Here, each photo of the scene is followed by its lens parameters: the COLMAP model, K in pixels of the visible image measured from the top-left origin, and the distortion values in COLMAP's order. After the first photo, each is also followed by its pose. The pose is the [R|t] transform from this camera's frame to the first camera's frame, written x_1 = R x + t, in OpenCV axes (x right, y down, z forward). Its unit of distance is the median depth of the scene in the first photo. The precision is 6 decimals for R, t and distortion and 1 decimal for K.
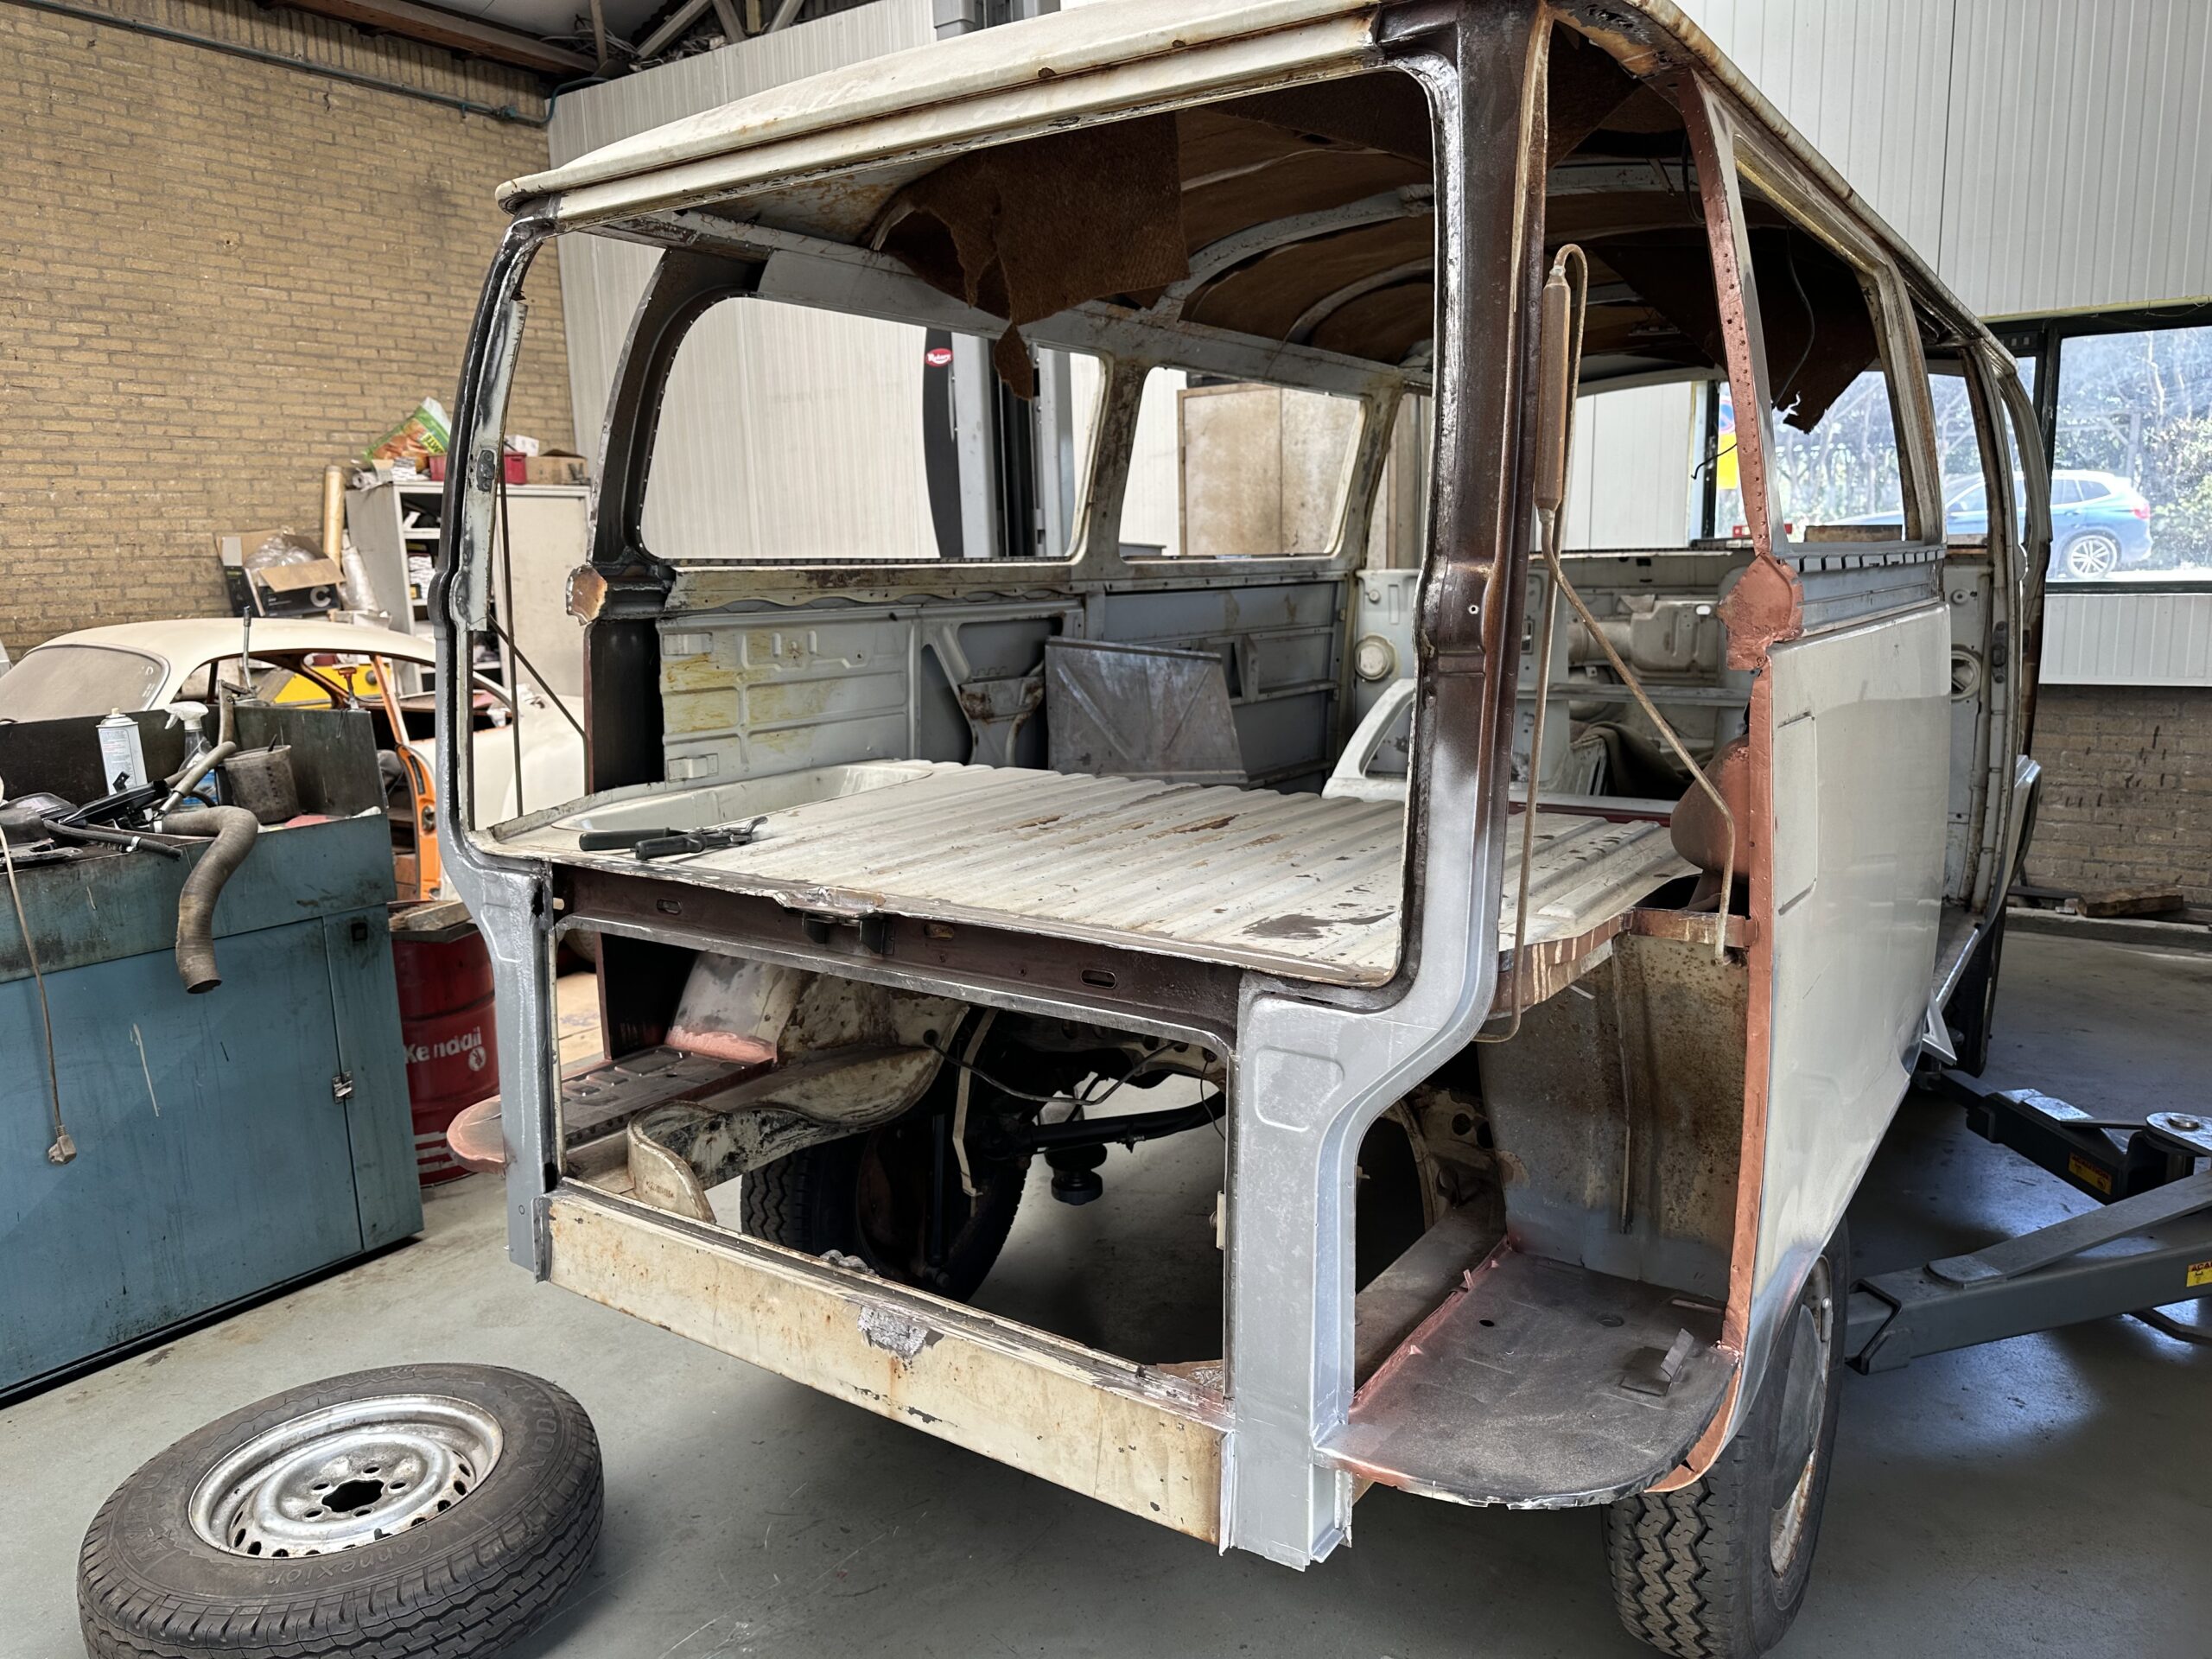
lens RADIAL K [[1580.2, 0, 1089.3], [0, 1580.2, 819.1], [0, 0, 1]] dist [0.030727, 0.014418]
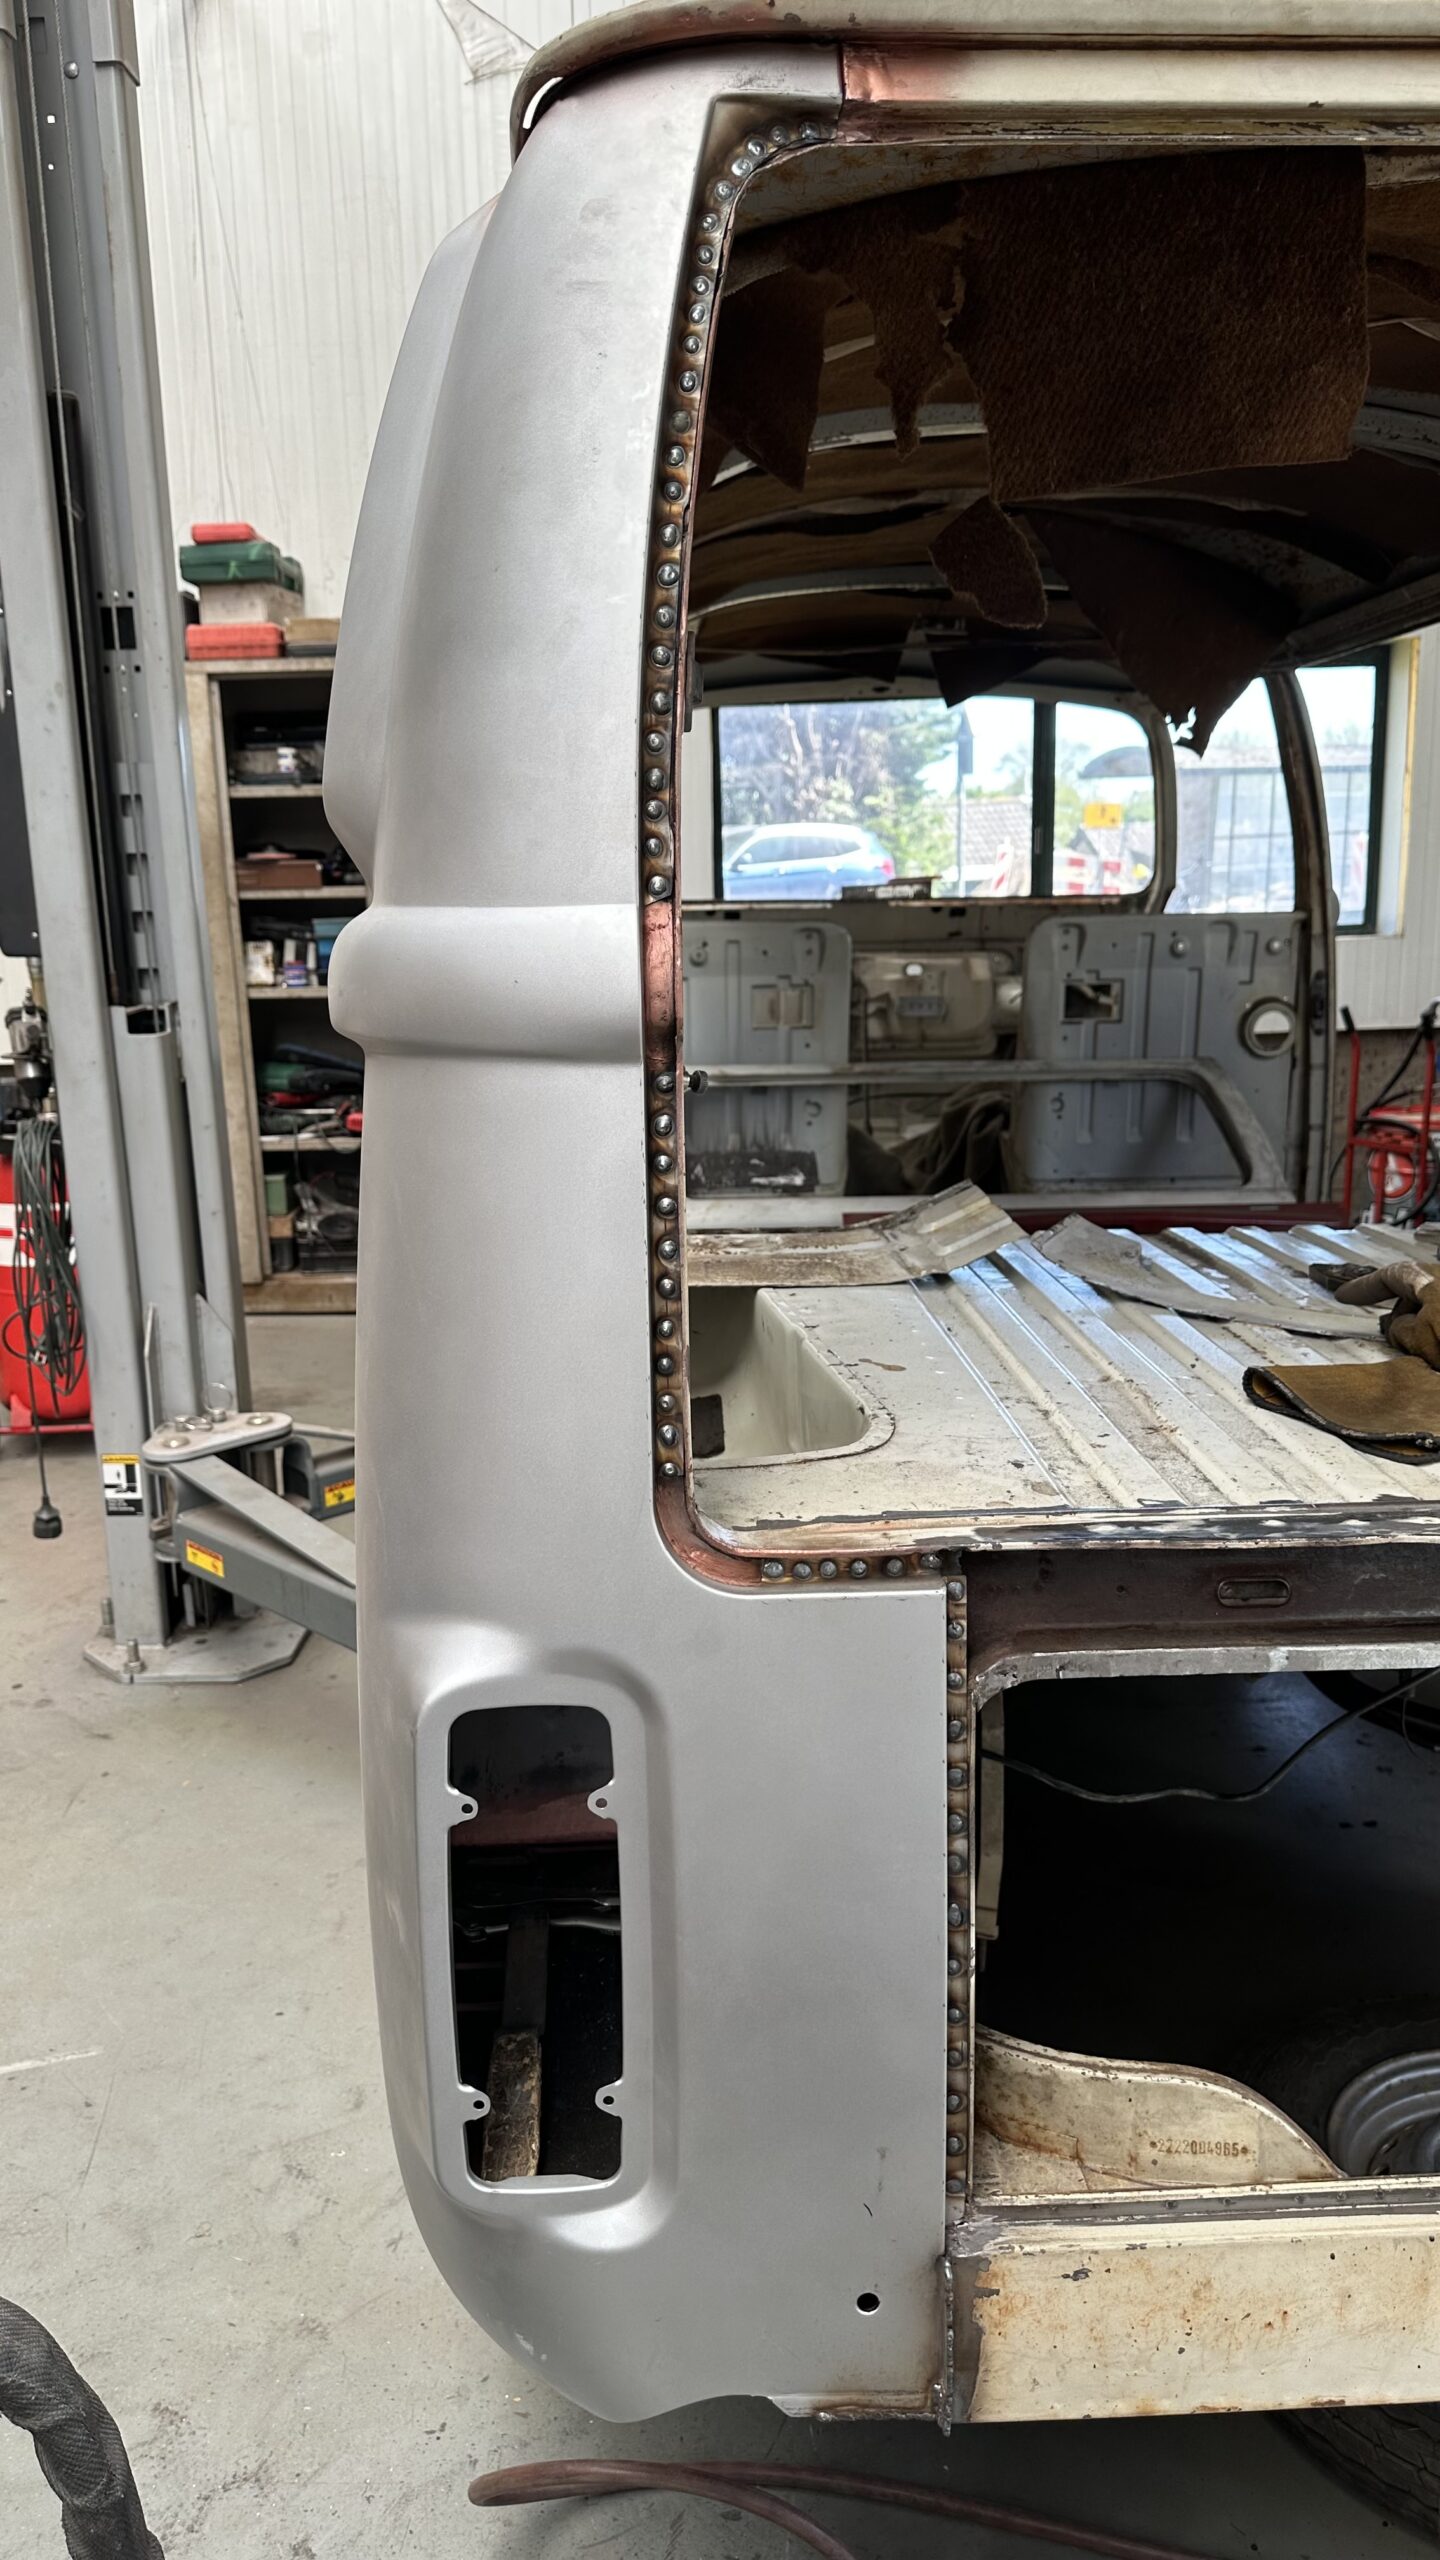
lens RADIAL K [[1843.8, 0, 702.3], [0, 1843.8, 1270.7], [0, 0, 1]] dist [0.009847, -0.038943]
pose [[0.803131, -0.119542, 0.583687, -0.317567], [0.104328, 0.992745, 0.059767, -0.042060], [-0.586597, 0.012894, 0.809776, 0.278560]]
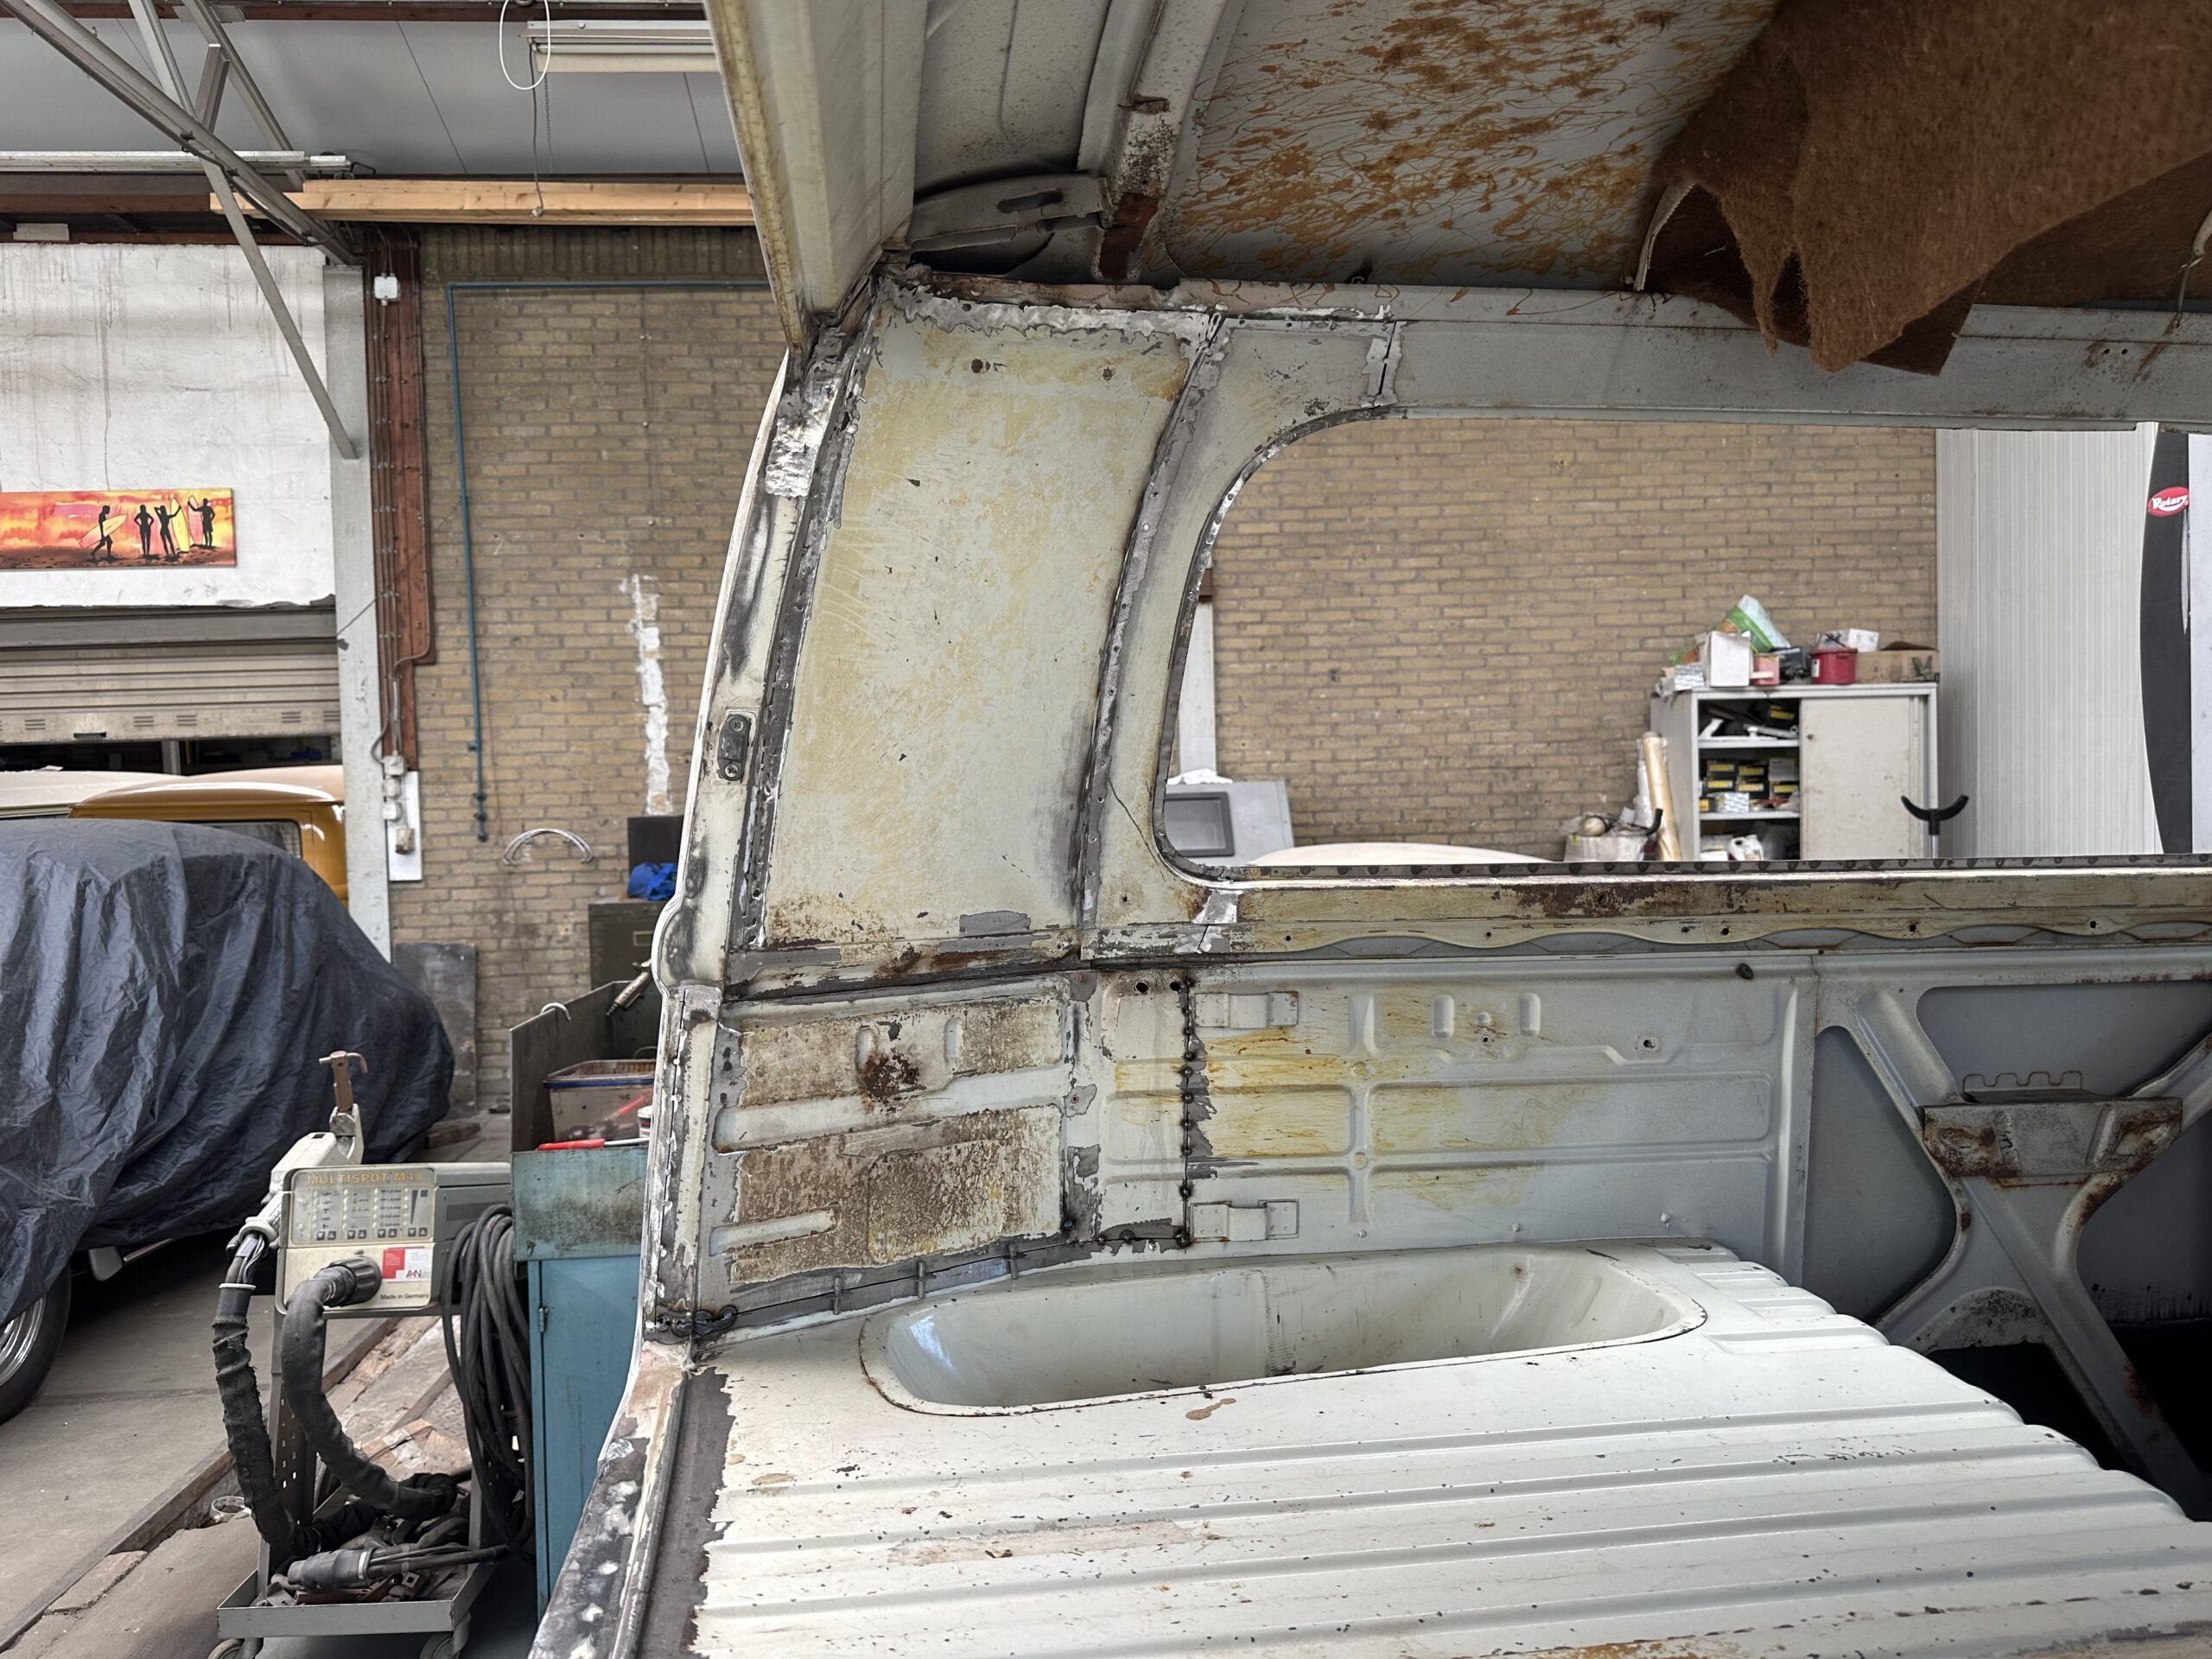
lens RADIAL K [[1580.2, 0, 1088.7], [0, 1580.2, 843.7], [0, 0, 1]] dist [0.030727, 0.014418]
pose [[0.653145, 0.044035, -0.755951, 0.088997], [-0.121712, 0.991433, -0.047408, -0.080531], [0.747387, 0.122973, 0.652909, 0.331917]]
